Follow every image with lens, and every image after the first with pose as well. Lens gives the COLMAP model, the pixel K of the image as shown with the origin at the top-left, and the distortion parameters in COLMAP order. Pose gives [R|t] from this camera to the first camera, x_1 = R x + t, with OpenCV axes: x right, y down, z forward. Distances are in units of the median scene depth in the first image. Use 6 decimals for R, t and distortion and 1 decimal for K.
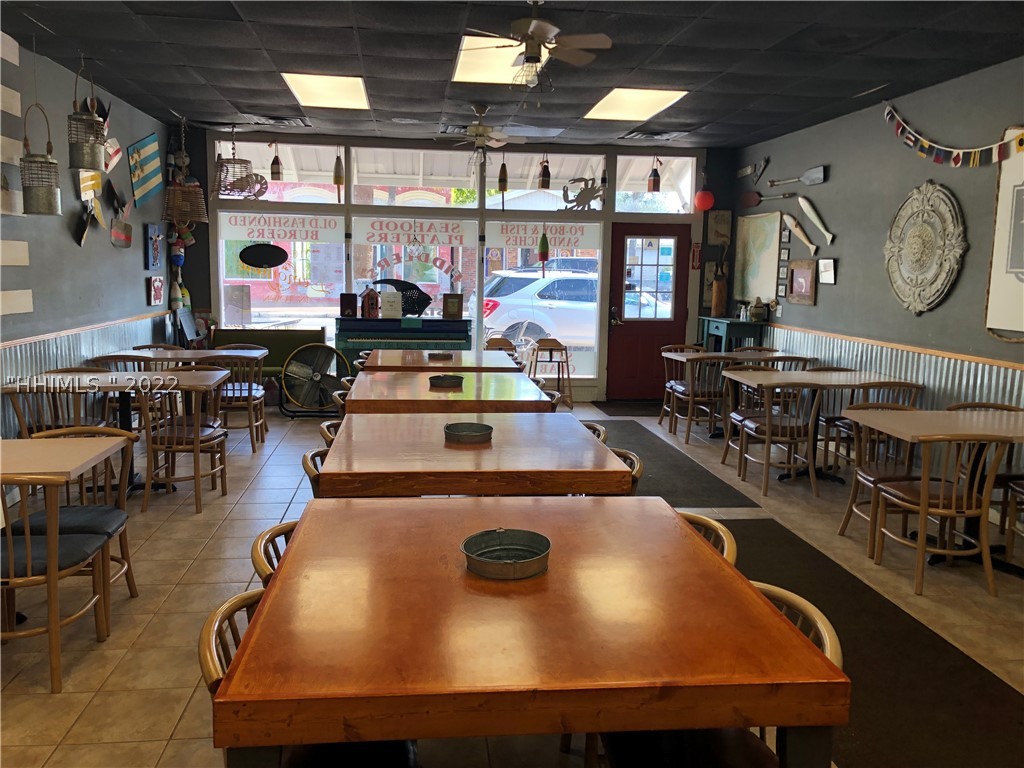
lens RADIAL K [[833.0, 0, 495.7], [0, 833.0, 382.6], [0, 0, 1]] dist [0.036224, -0.040723]
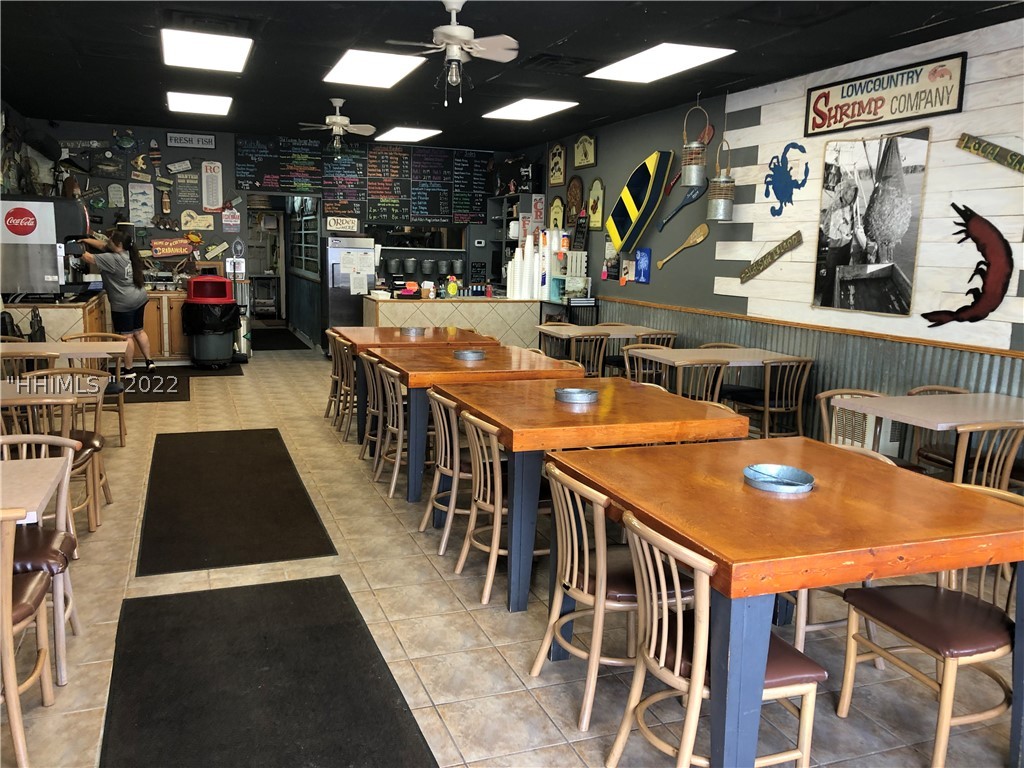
lens RADIAL K [[833.0, 0, 501.1], [0, 833.0, 375.4], [0, 0, 1]] dist [0.036224, -0.040723]
pose [[-0.964665, -0.004376, -0.263445, 0.163076], [-0.079881, 0.957660, 0.276596, -0.174402], [0.251080, 0.287867, -0.924171, 1.278972]]
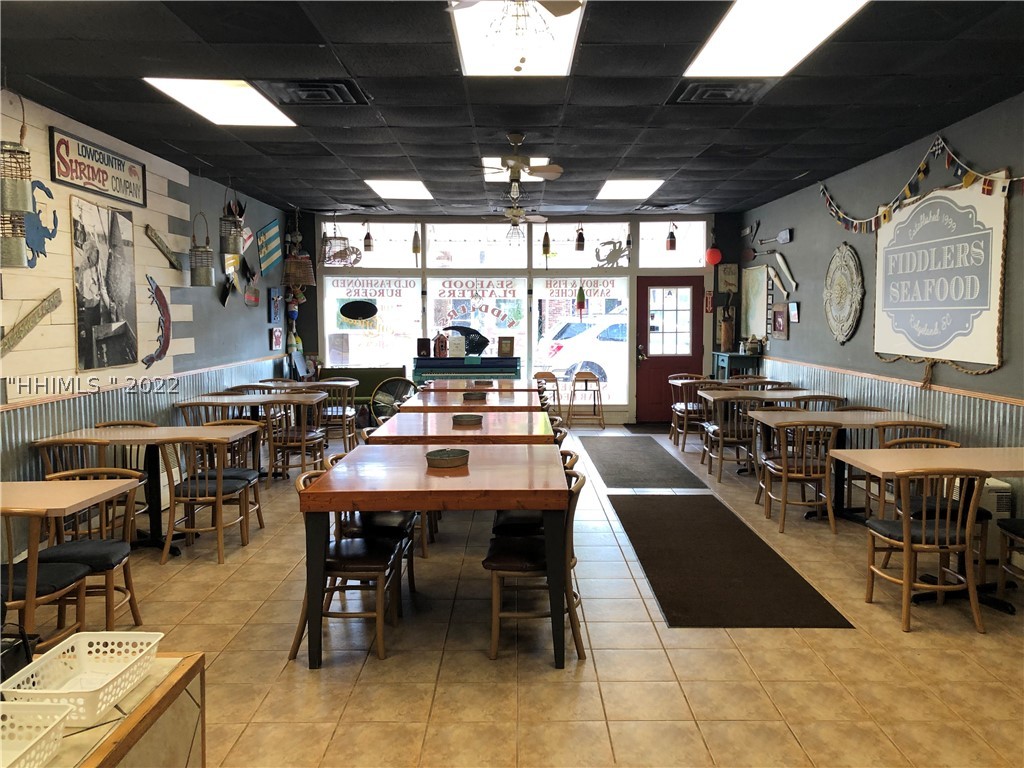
lens RADIAL K [[833.0, 0, 514.6], [0, 833.0, 386.2], [0, 0, 1]] dist [0.036224, -0.040723]
pose [[0.994344, -0.013146, -0.105391, 0.116354], [0.007557, 0.998552, -0.053257, 0.042457], [0.105938, 0.052159, 0.993004, -0.292217]]
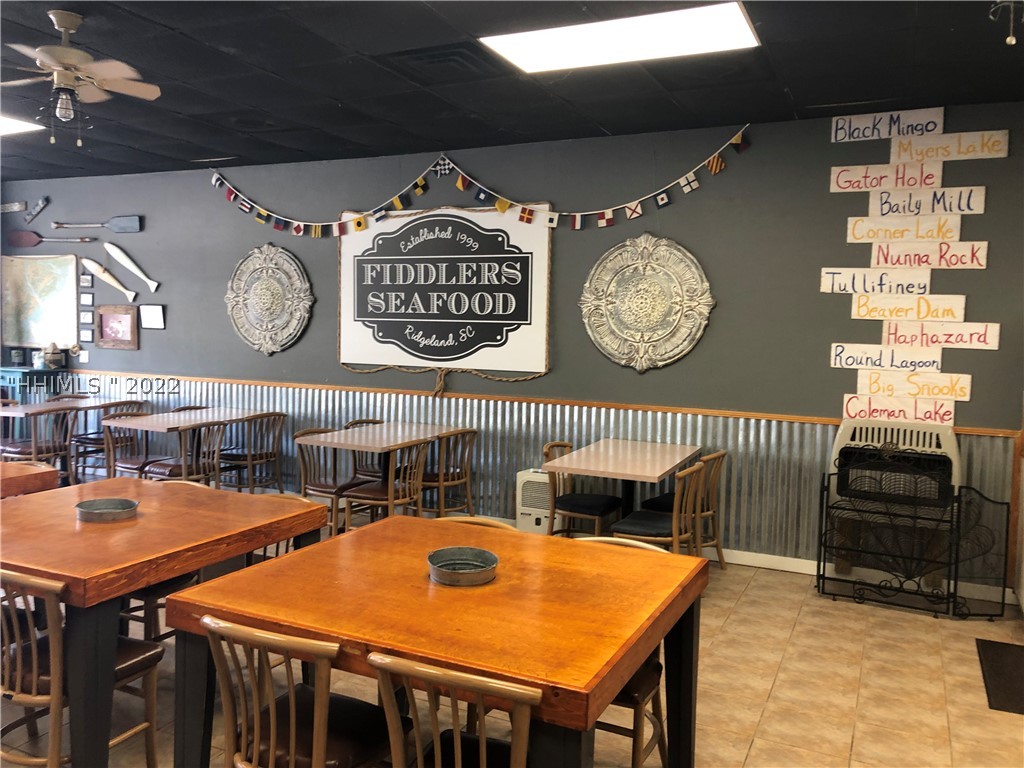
lens RADIAL K [[833.0, 0, 512.8], [0, 833.0, 381.0], [0, 0, 1]] dist [0.036224, -0.040723]
pose [[0.511451, -0.068386, 0.856587, -0.288397], [0.107856, 0.994054, 0.014963, -0.021401], [-0.852517, 0.084735, 0.515786, 0.088142]]
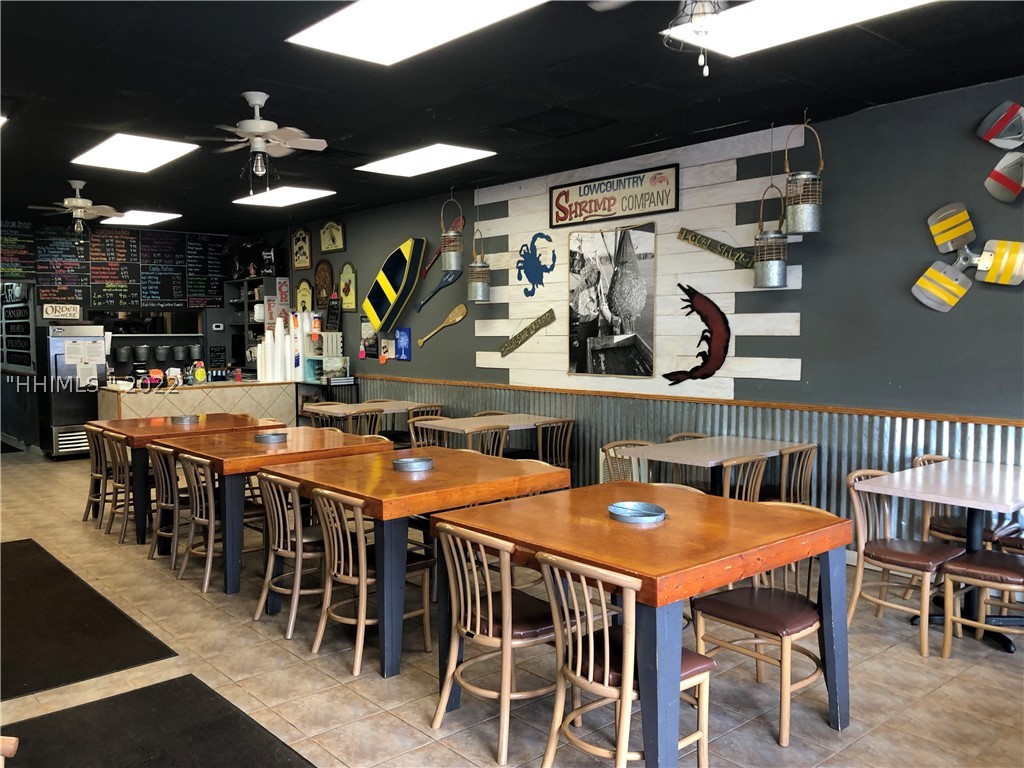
lens RADIAL K [[833.0, 0, 496.6], [0, 833.0, 381.4], [0, 0, 1]] dist [0.036224, -0.040723]
pose [[-0.815371, 0.020733, -0.578567, 0.270372], [-0.089633, 0.982787, 0.161539, -0.170974], [0.571958, 0.183573, -0.799478, 1.278999]]
